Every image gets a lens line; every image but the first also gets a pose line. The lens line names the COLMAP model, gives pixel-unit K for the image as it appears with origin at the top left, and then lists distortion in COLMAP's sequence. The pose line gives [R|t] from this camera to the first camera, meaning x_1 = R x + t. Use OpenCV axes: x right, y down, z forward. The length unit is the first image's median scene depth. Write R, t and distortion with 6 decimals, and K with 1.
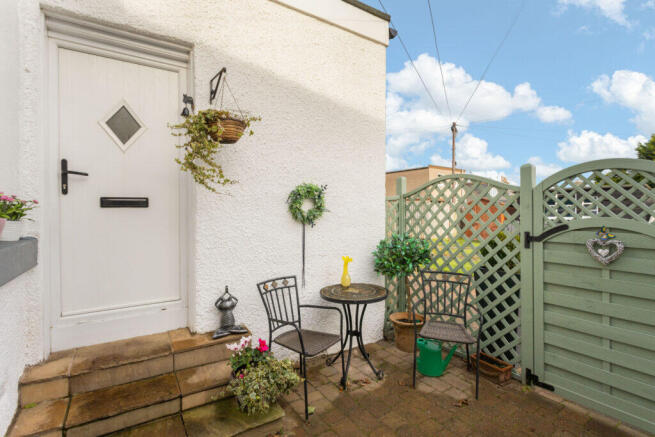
lens RADIAL K [[314.6, 0, 325.8], [0, 314.6, 216.2], [0, 0, 1]] dist [-0.003498, 0.002785]
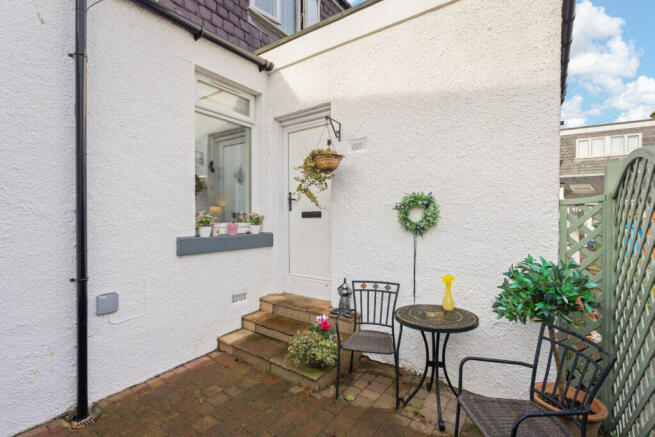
lens RADIAL K [[314.6, 0, 325.9], [0, 314.6, 213.7], [0, 0, 1]] dist [-0.003498, 0.002785]
pose [[0.348657, 0.009185, -0.937205, 0.863463], [0.016357, 0.999740, 0.015882, -0.067593], [0.937108, -0.020867, 0.348416, 0.459270]]
